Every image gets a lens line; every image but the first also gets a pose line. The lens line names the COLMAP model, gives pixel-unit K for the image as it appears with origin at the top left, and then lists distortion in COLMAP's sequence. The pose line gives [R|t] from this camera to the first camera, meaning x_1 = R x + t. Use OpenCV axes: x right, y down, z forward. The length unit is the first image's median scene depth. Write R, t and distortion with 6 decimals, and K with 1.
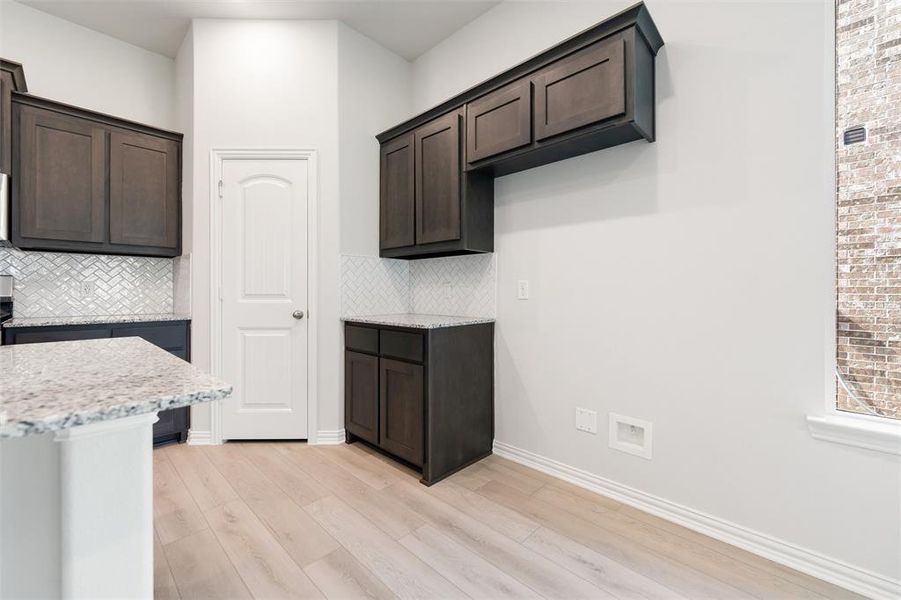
lens RADIAL K [[372.3, 0, 447.4], [0, 372.3, 290.7], [0, 0, 1]] dist [-0.000179, -0.000080]
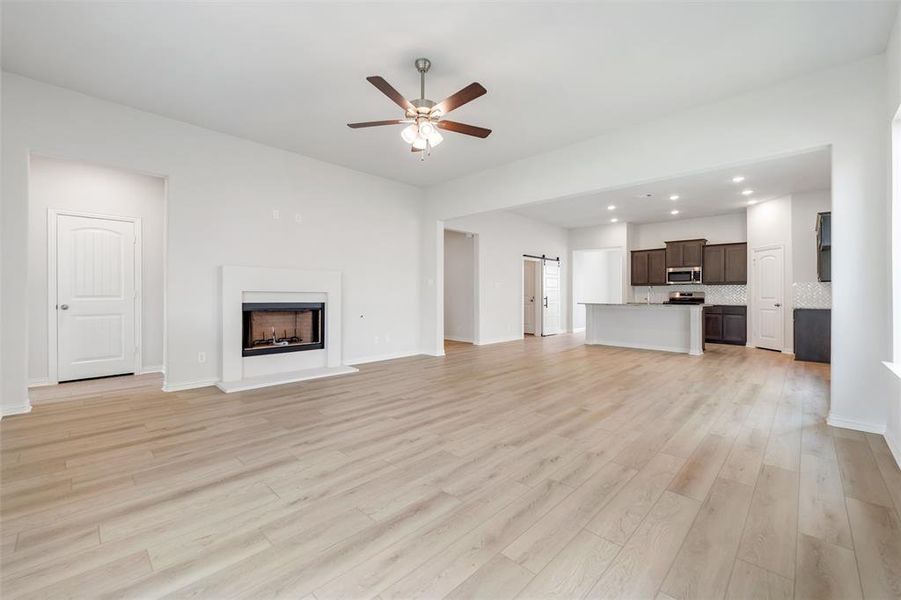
lens RADIAL K [[367.5, 0, 449.2], [0, 367.5, 295.3], [0, 0, 1]] dist [0.000514, 0.000047]
pose [[0.005008, -0.000539, -0.999987, 2.311868], [-0.004351, 0.999990, -0.000561, 0.006388], [0.999978, 0.004354, 0.005005, -1.447671]]
